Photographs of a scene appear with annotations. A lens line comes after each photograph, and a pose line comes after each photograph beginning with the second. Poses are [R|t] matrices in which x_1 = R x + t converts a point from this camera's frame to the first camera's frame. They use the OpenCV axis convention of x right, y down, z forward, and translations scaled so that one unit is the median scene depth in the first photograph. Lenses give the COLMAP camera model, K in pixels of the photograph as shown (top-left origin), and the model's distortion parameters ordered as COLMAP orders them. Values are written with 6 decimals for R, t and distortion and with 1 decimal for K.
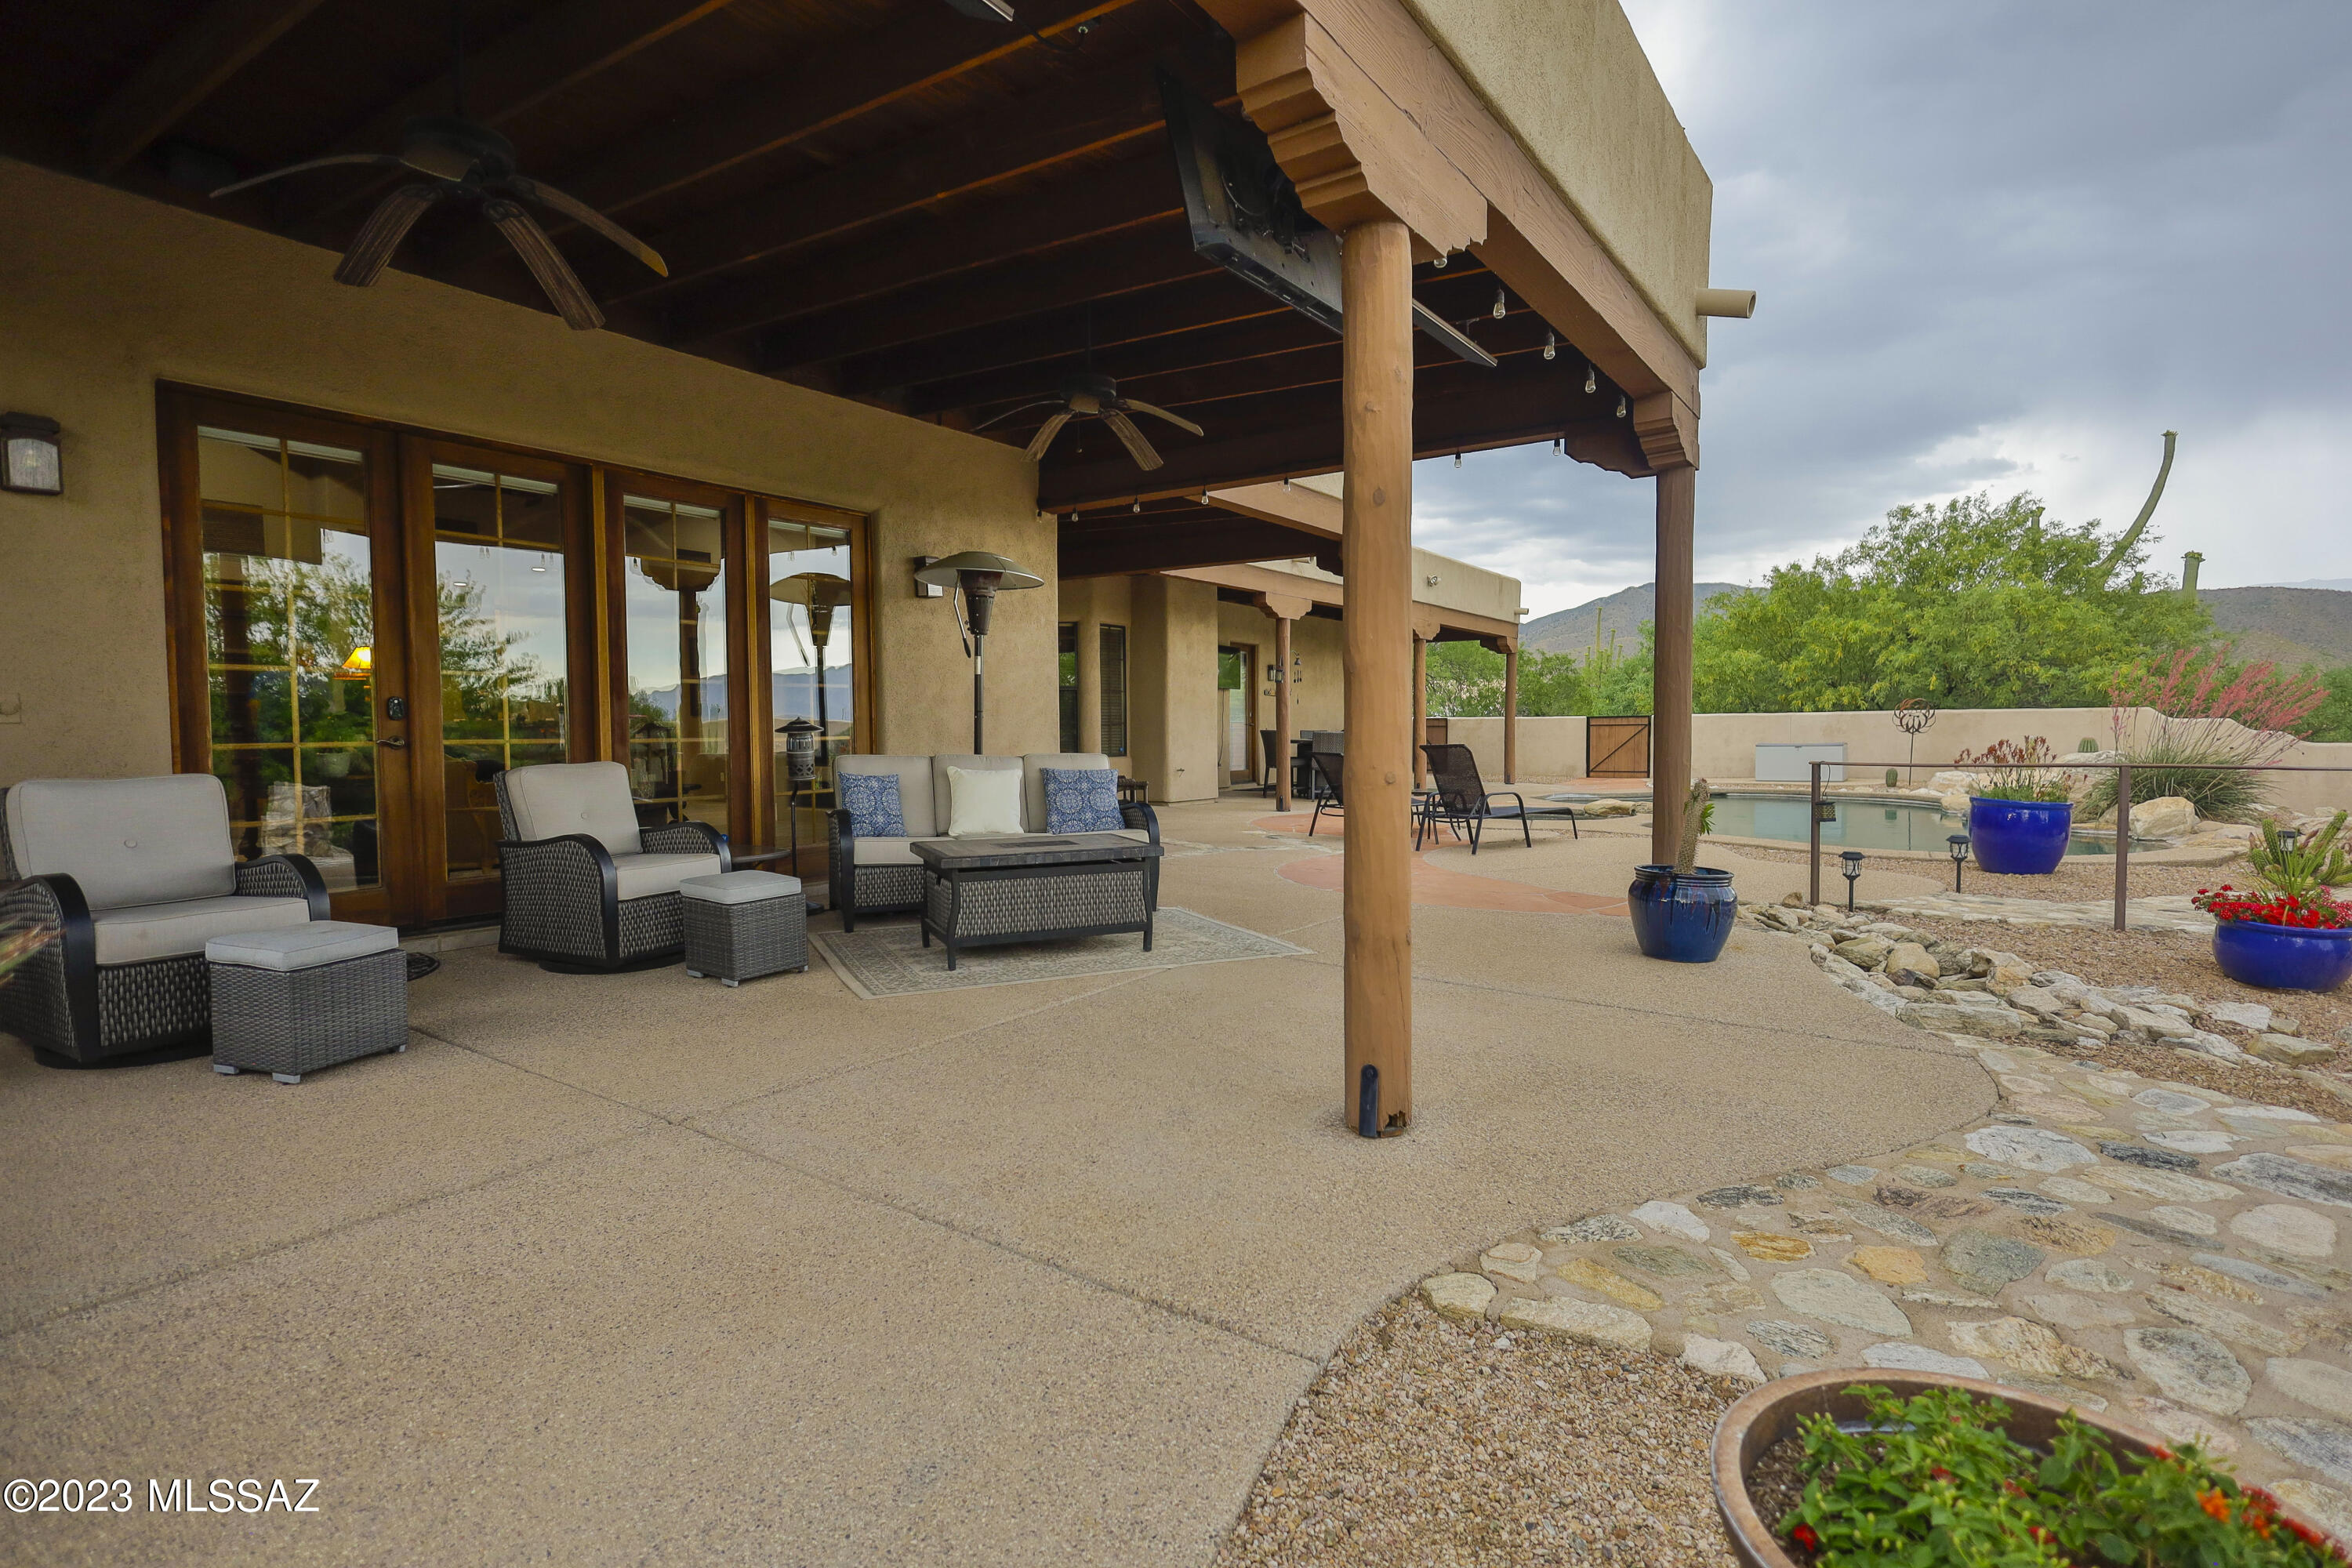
lens RADIAL K [[1155.0, 0, 1176.0], [0, 1155.0, 784.0], [0, 0, 1]] dist [-0.003368, -0.001147]
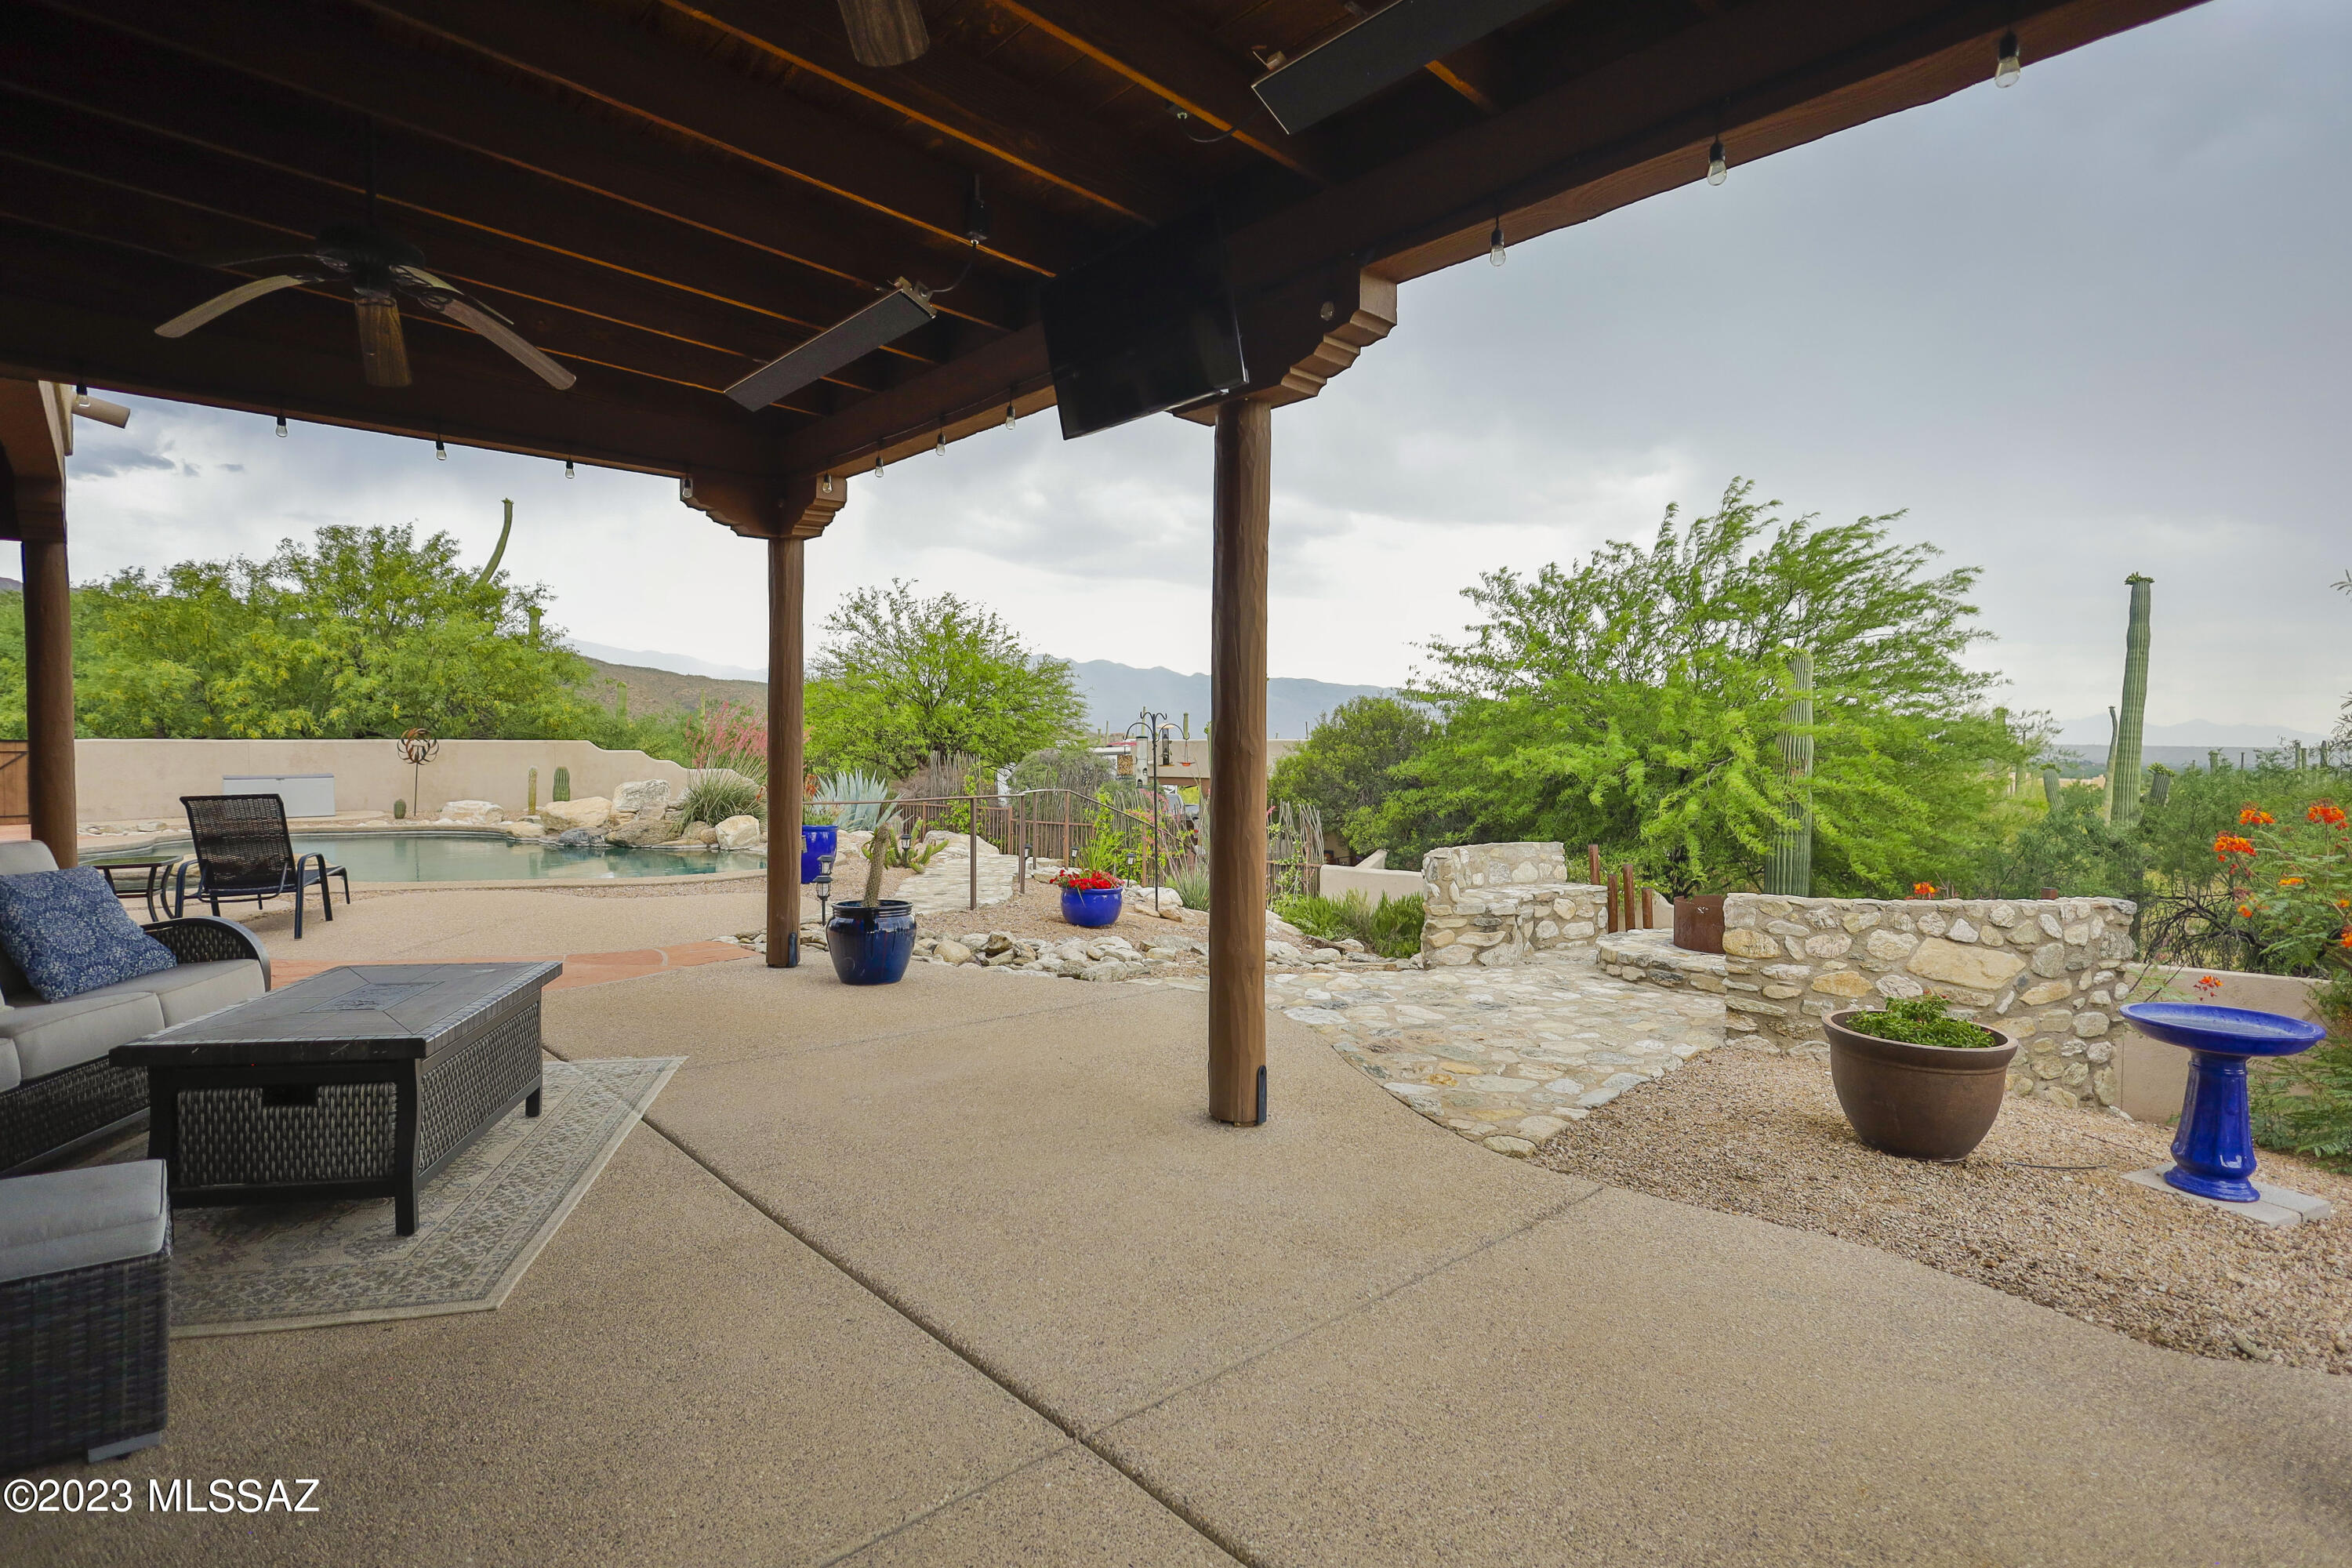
lens RADIAL K [[1155.0, 0, 1176.0], [0, 1155.0, 784.0], [0, 0, 1]] dist [-0.003368, -0.001147]
pose [[0.214096, -0.023570, 0.976528, -0.544412], [0.039147, 0.999113, 0.015533, -0.044728], [-0.976028, 0.034903, 0.214829, 0.409166]]
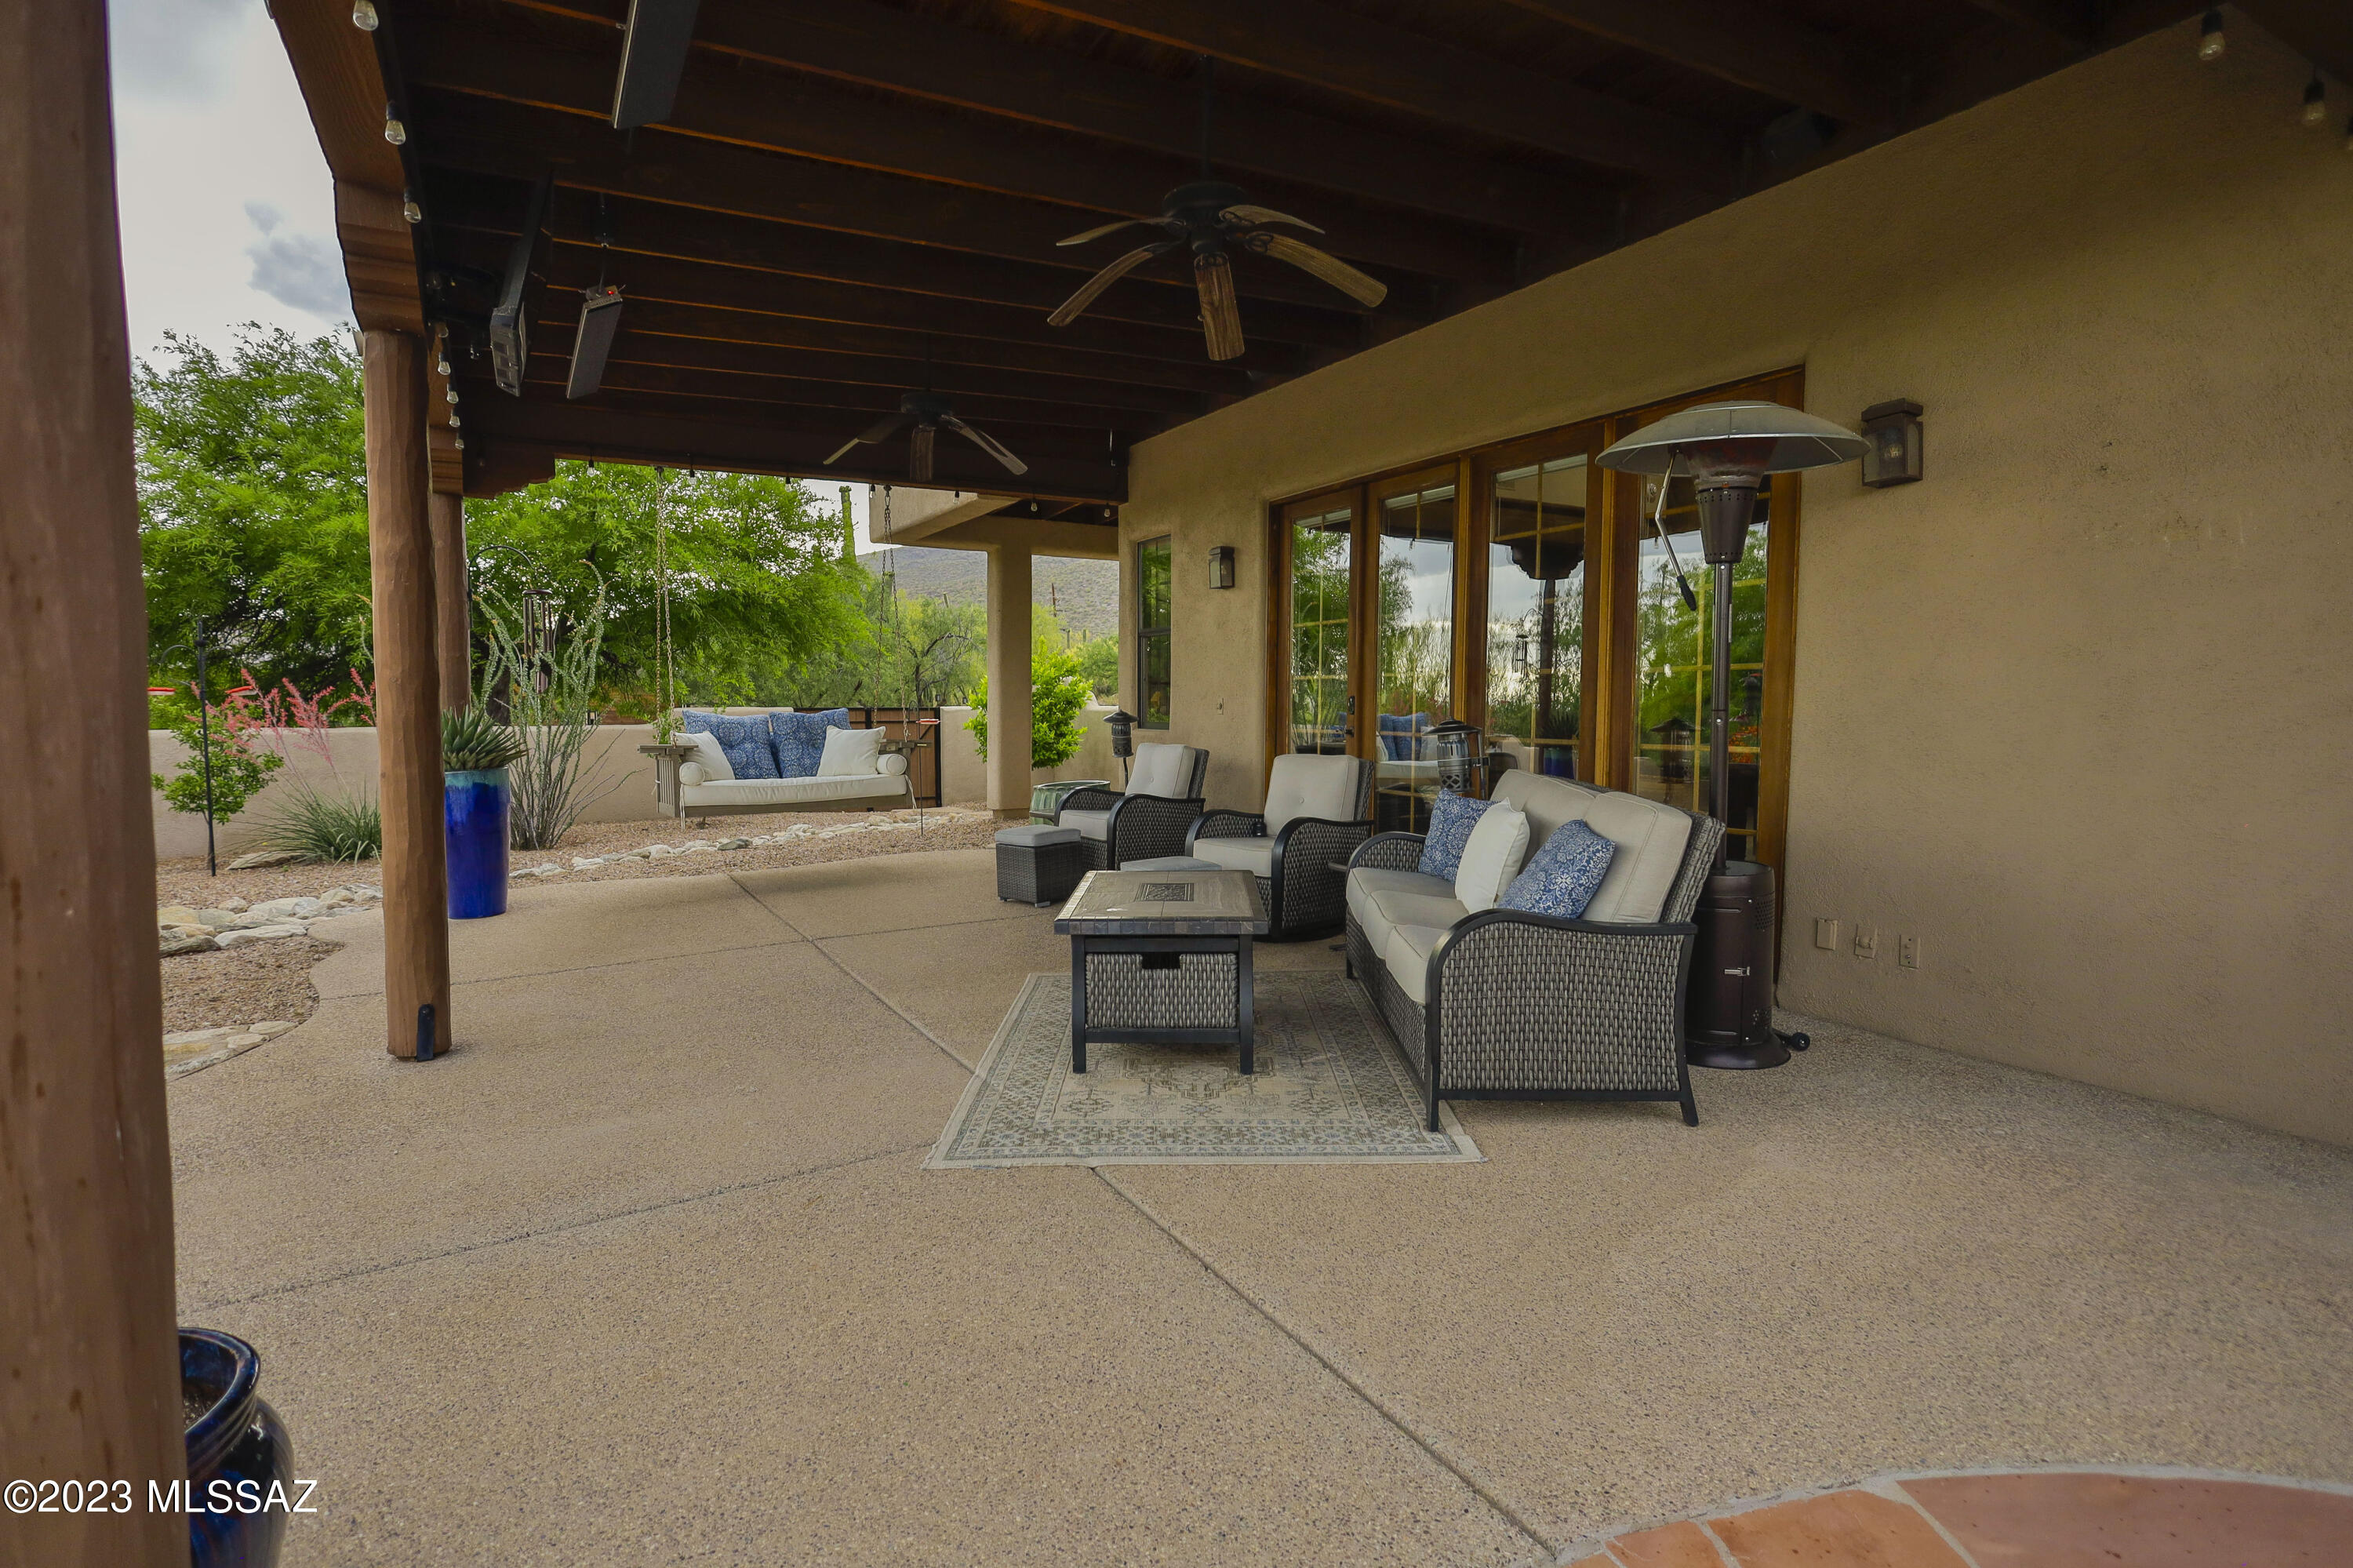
lens RADIAL K [[1155.5, 0, 1176.5], [0, 1155.5, 784.0], [0, 0, 1]] dist [-0.003368, -0.001147]
pose [[-0.426779, 0.047080, -0.903130, 0.451045], [-0.052981, 0.995627, 0.076939, -0.069462], [0.902803, 0.080685, -0.422418, 1.138627]]
